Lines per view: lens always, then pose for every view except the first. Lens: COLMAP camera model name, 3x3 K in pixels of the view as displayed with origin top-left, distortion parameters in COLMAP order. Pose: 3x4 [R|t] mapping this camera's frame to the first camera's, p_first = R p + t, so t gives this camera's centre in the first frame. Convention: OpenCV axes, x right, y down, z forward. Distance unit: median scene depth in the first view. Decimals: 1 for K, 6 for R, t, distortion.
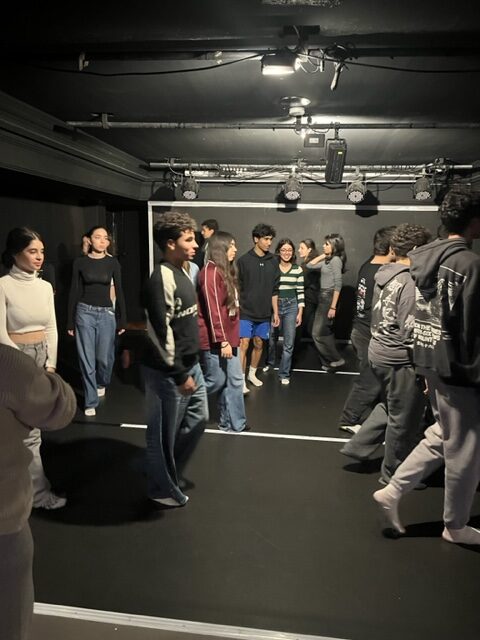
lens RADIAL K [[482.3, 0, 241.3], [0, 482.3, 323.7], [0, 0, 1]] dist [0.048447, -0.049206]
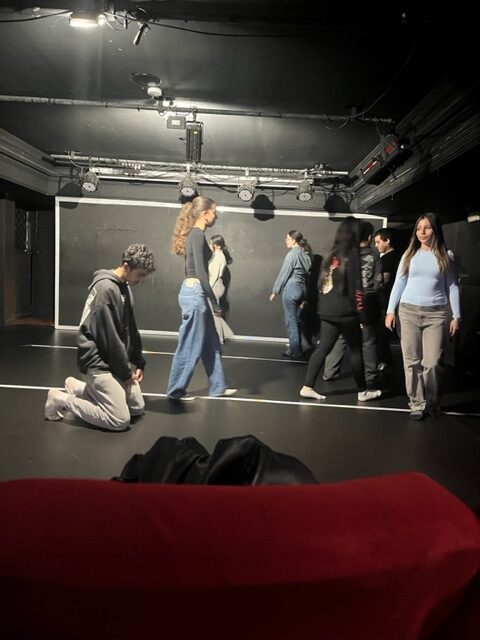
lens RADIAL K [[486.3, 0, 250.9], [0, 486.3, 326.5], [0, 0, 1]] dist [0.058636, -0.063897]
pose [[0.995433, 0.027386, 0.091453, 0.156942], [-0.020179, 0.996684, -0.078825, 0.111937], [-0.093308, 0.076620, 0.992685, -0.052168]]
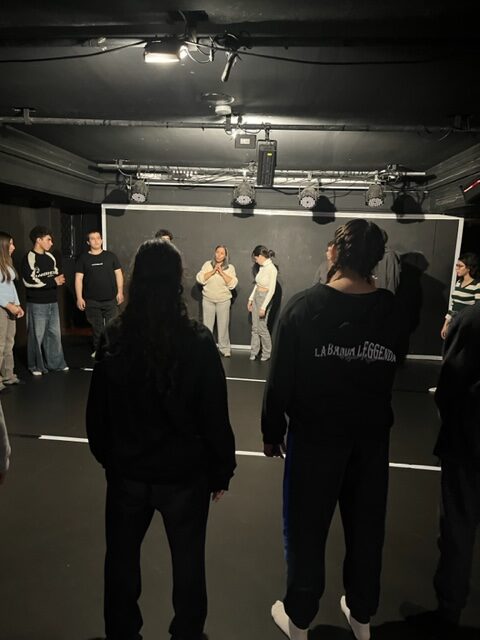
lens RADIAL K [[482.3, 0, 241.3], [0, 482.3, 323.7], [0, 0, 1]] dist [0.048447, -0.049206]
pose [[0.999788, 0.012610, 0.016297, 0.089785], [-0.012368, 0.999813, -0.014836, -0.002602], [-0.016481, 0.014631, 0.999757, 0.034124]]
